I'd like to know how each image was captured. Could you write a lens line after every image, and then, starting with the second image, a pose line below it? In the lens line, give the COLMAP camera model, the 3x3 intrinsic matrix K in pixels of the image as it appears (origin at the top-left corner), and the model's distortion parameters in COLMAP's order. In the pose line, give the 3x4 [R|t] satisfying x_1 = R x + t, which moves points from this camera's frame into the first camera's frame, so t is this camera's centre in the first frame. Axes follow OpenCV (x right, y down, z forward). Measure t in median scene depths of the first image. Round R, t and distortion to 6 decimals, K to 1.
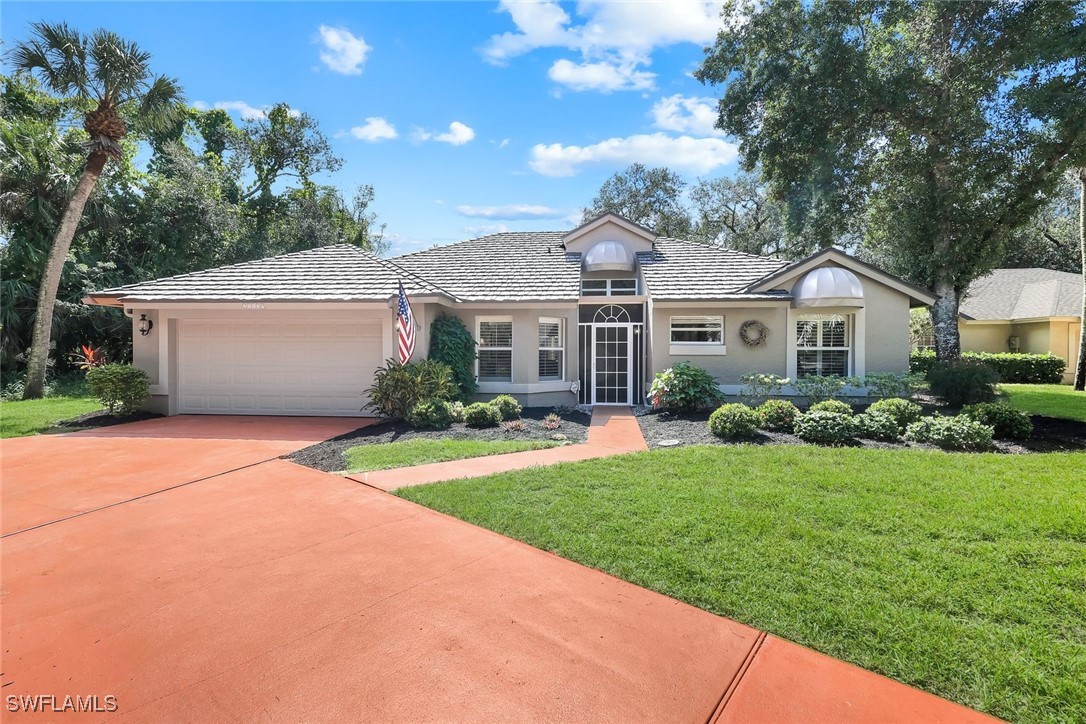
lens RADIAL K [[483.0, 0, 573.5], [0, 483.0, 364.2], [0, 0, 1]] dist [0.000446, -0.000028]
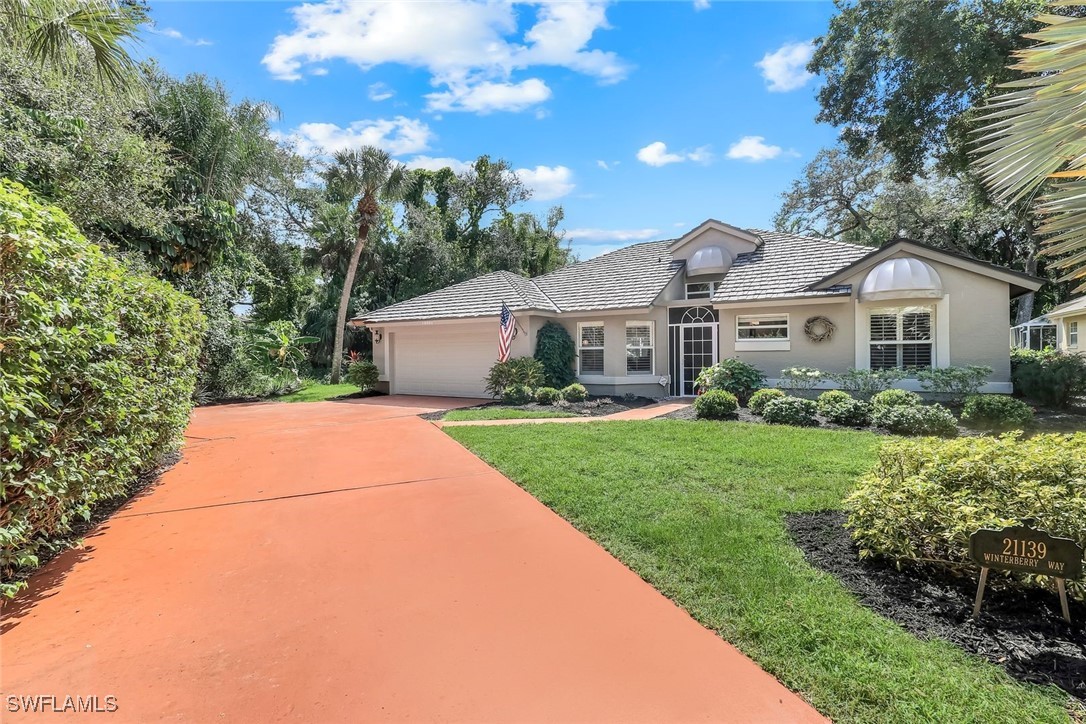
lens RADIAL K [[483.0, 0, 548.2], [0, 483.0, 366.4], [0, 0, 1]] dist [0.000446, -0.000028]
pose [[0.898402, -0.000461, -0.439174, 0.255814], [0.002181, 0.999992, 0.003411, 0.009286], [0.439169, -0.004022, 0.898396, -0.147171]]
